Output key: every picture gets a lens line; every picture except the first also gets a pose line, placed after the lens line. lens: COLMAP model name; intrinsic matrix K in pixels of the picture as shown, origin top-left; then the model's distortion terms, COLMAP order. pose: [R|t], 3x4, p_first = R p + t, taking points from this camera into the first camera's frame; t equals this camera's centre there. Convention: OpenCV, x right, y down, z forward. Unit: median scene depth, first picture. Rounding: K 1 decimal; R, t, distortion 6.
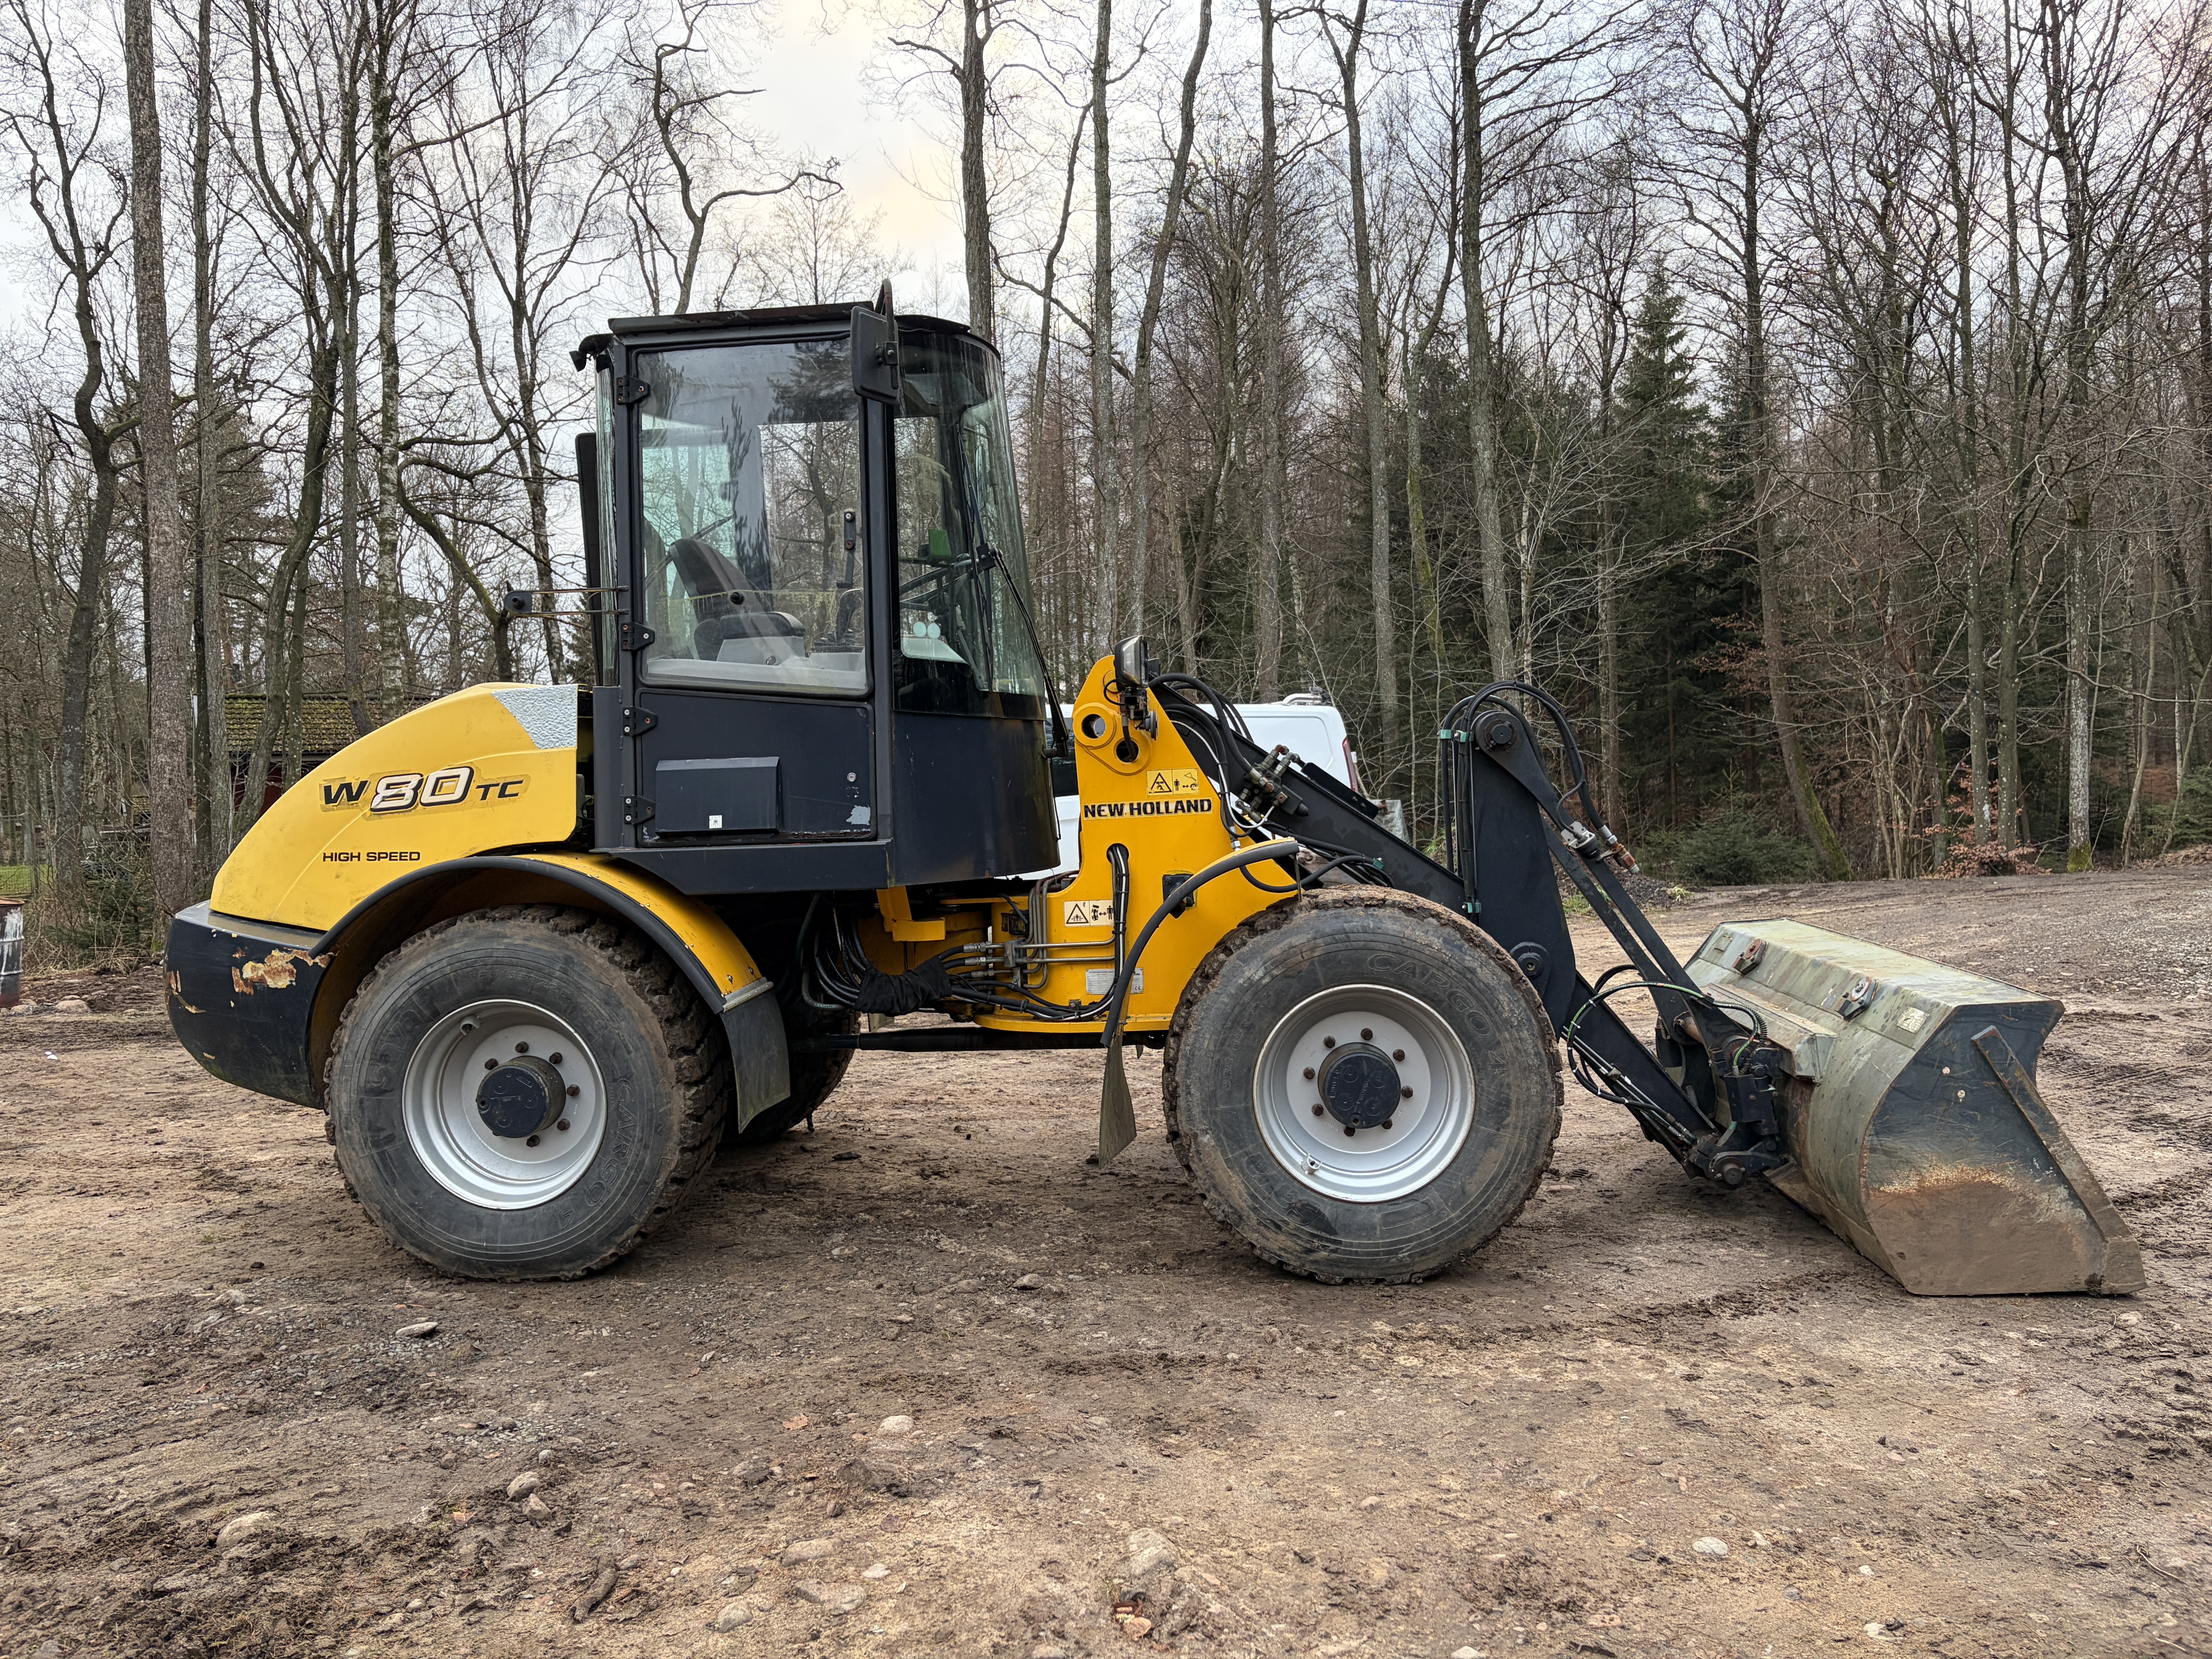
lens RADIAL K [[1667.1, 0, 1115.6], [0, 1667.1, 834.7], [0, 0, 1]] dist [0.022357, 0.001277]
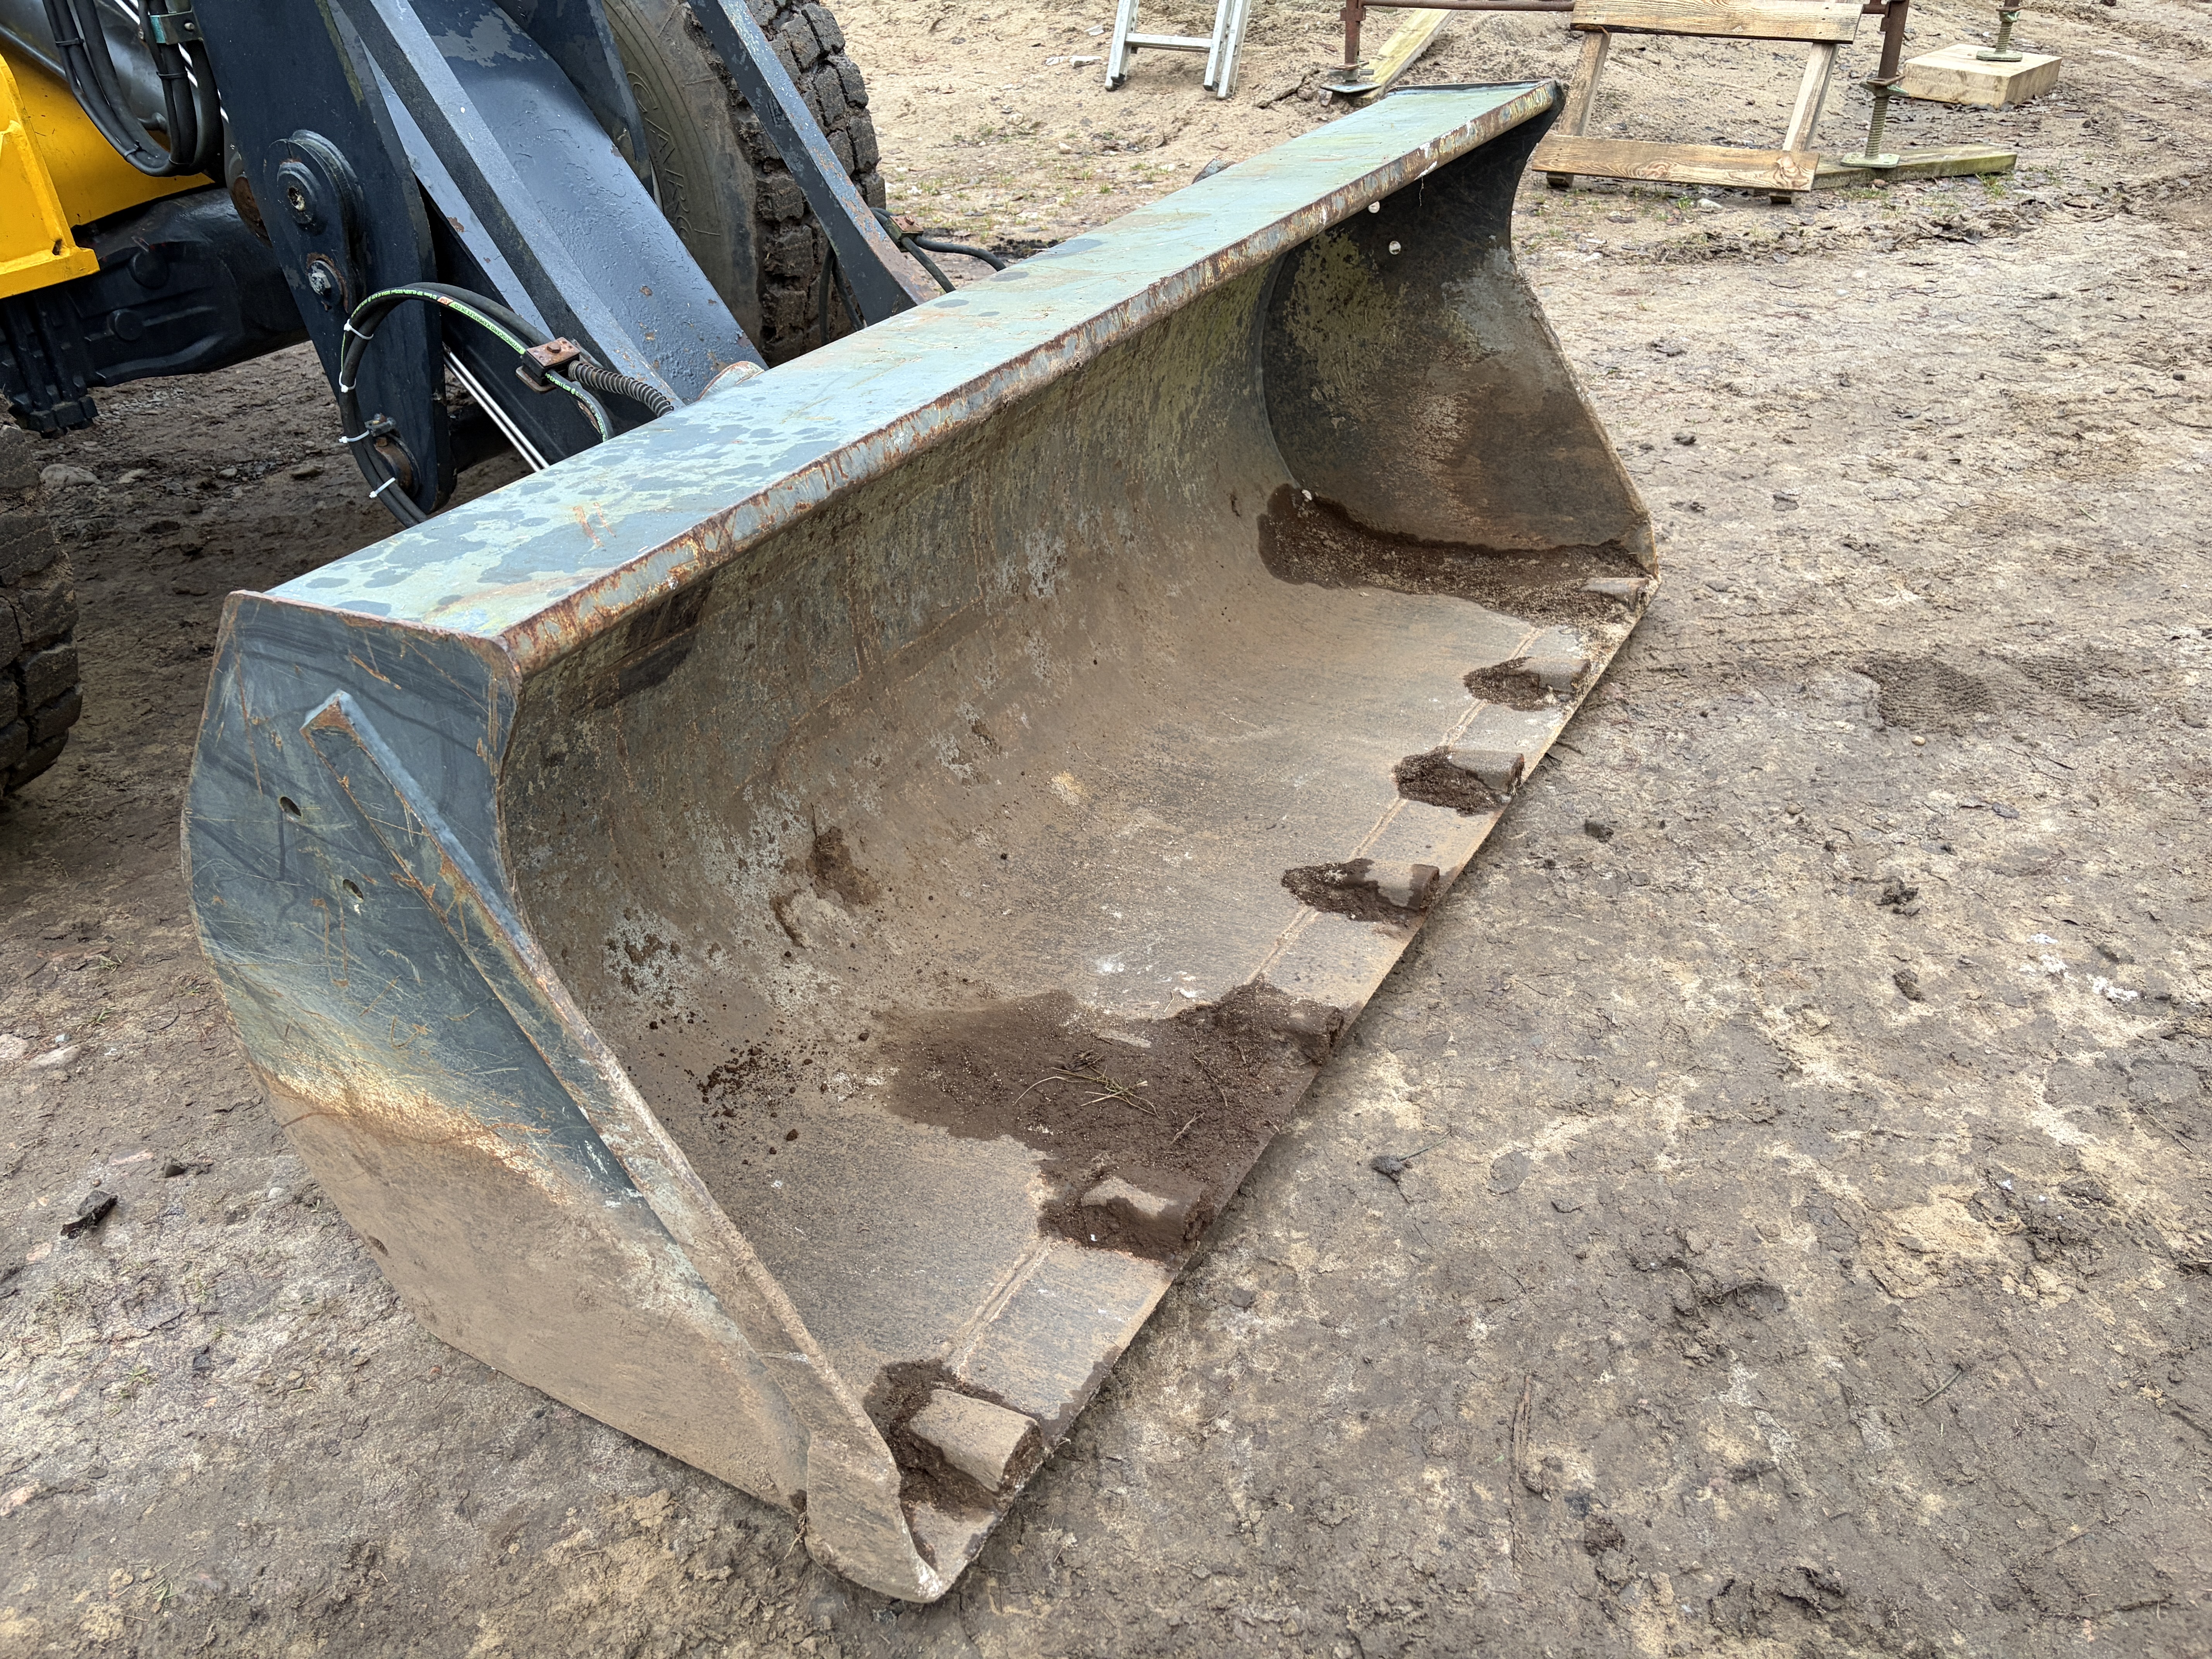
lens RADIAL K [[1680.6, 0, 1115.4], [0, 1680.6, 830.1], [0, 0, 1]] dist [0.050061, -0.074718]
pose [[0.891463, 0.208310, -0.402368, 0.660477], [0.019657, 0.869430, 0.493665, 0.008551], [0.452666, -0.447993, 0.770971, 0.765885]]
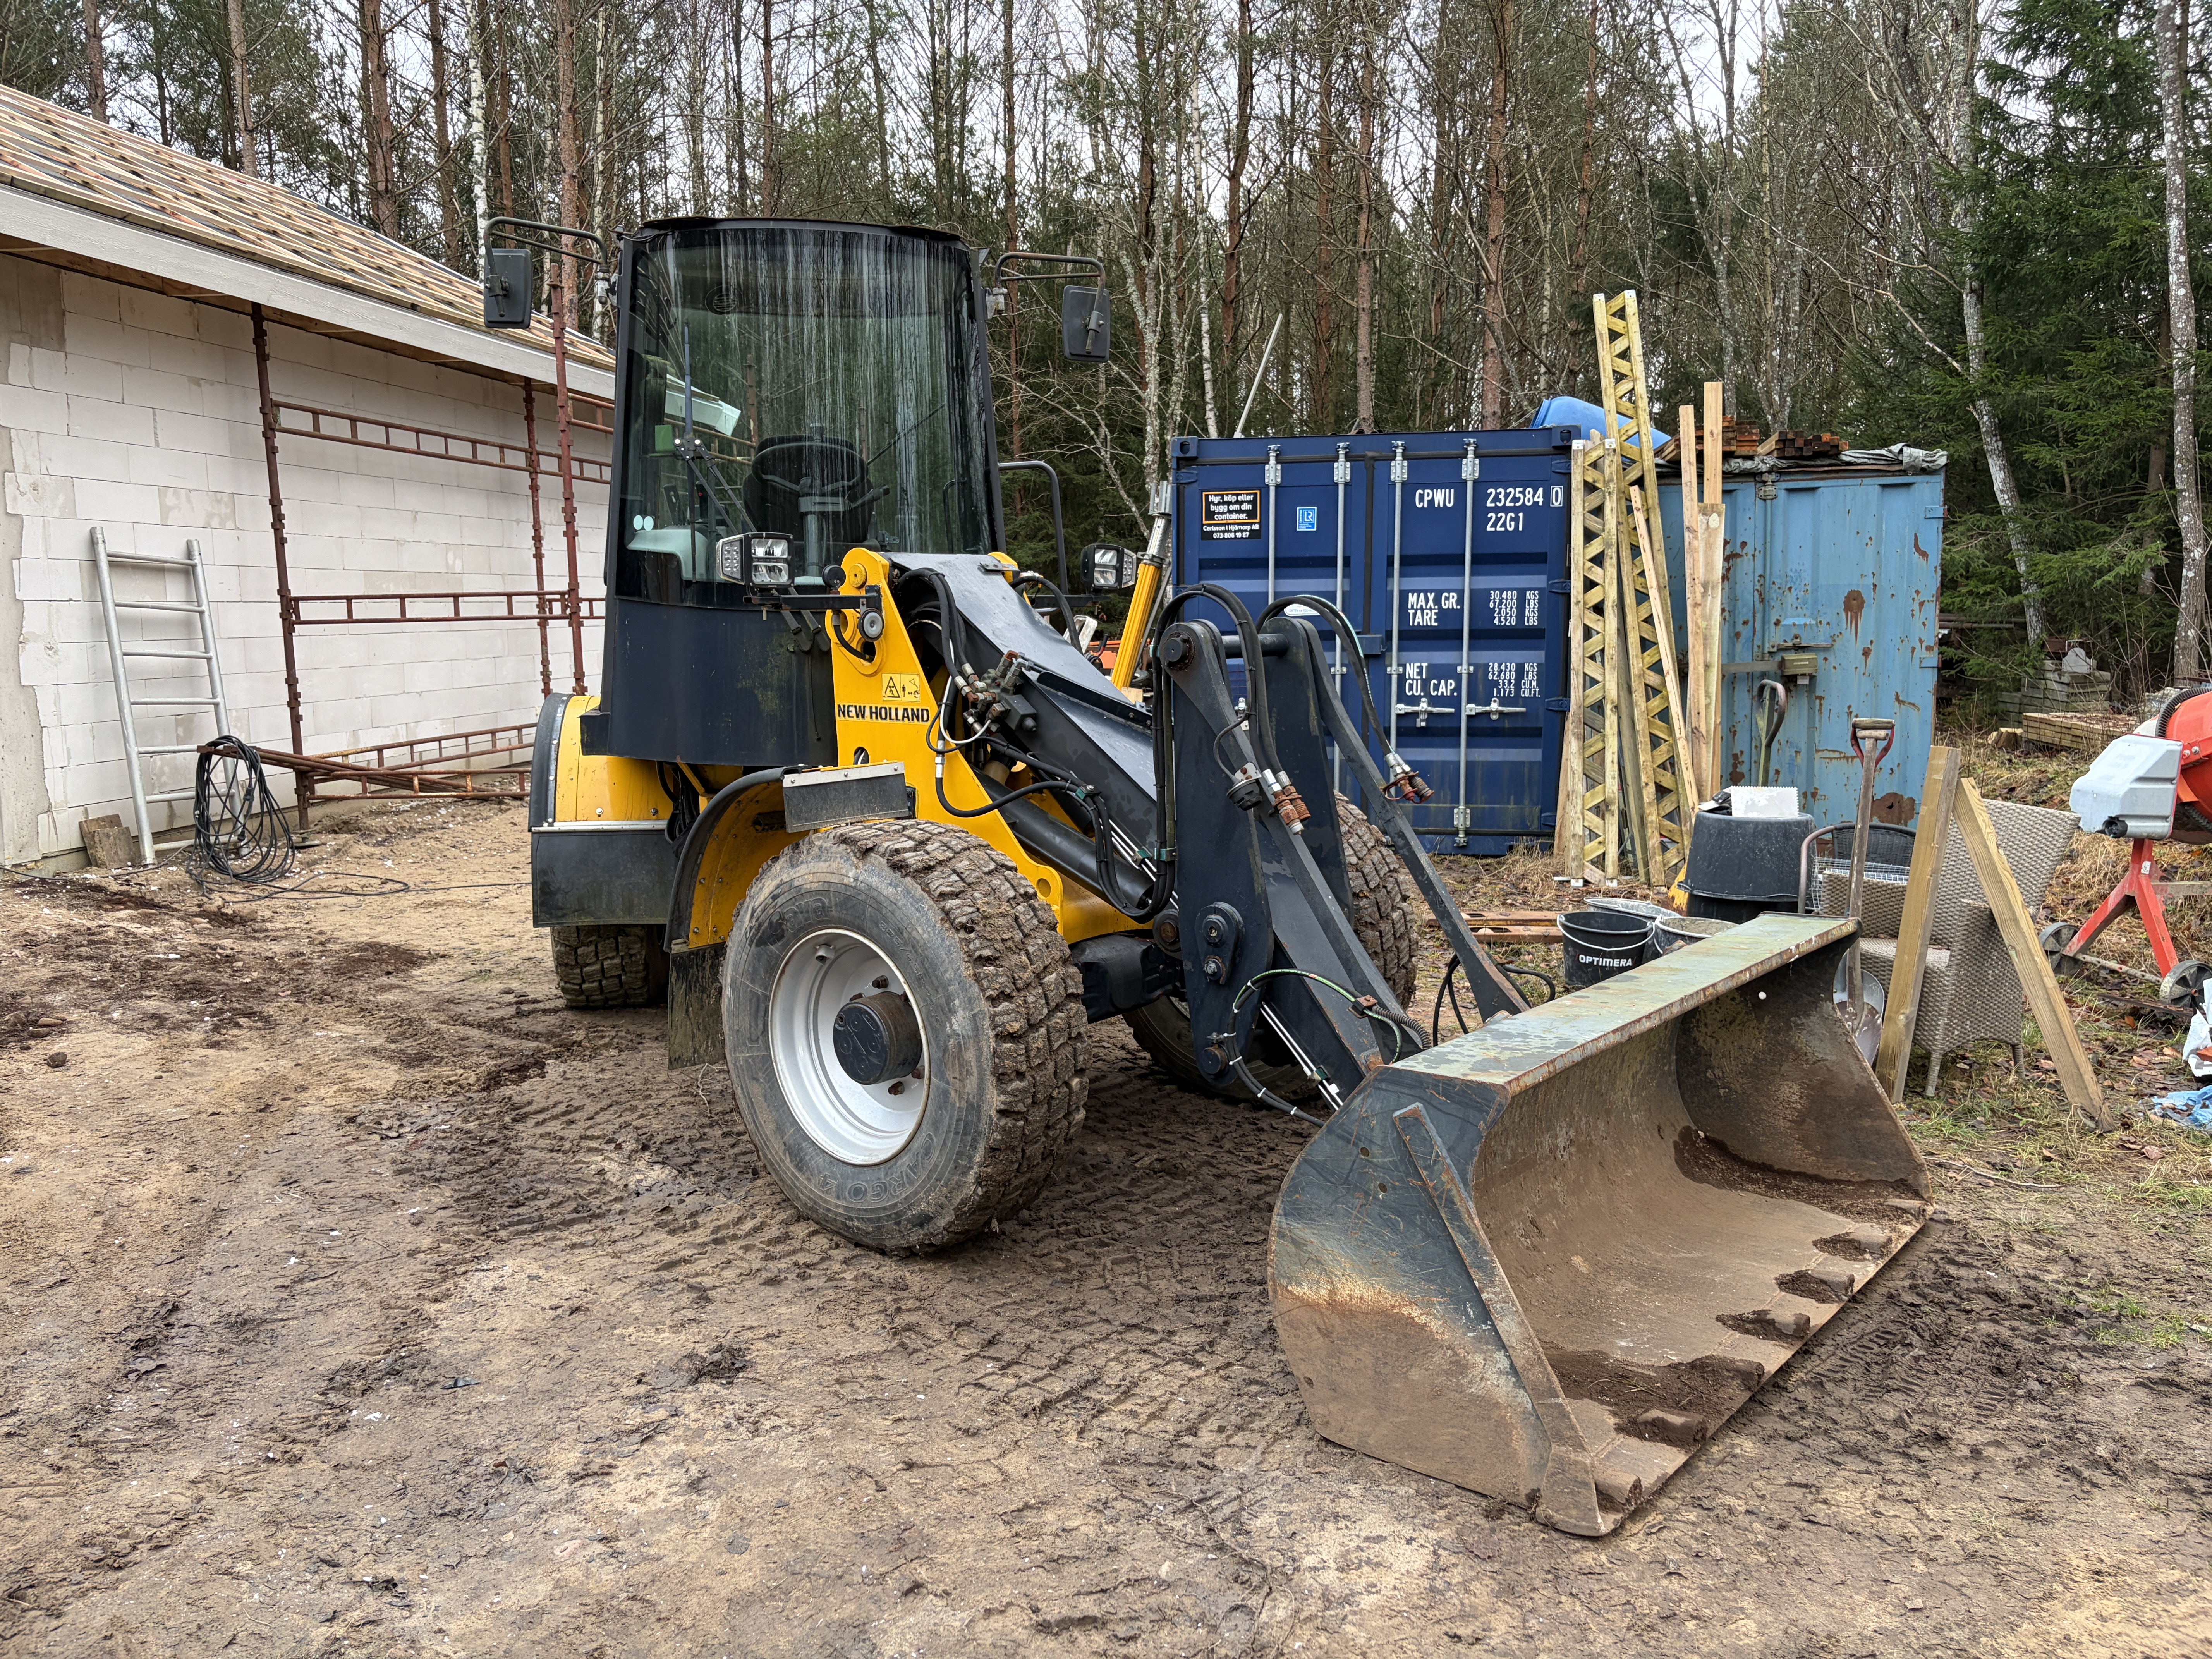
lens RADIAL K [[1670.9, 0, 1111.6], [0, 1670.9, 829.1], [0, 0, 1]] dist [0.039681, -0.037586]
pose [[0.797639, 0.103555, -0.594179, 0.743901], [-0.048816, 0.993003, 0.107531, -0.062140], [0.601157, -0.056765, 0.797112, 0.335695]]
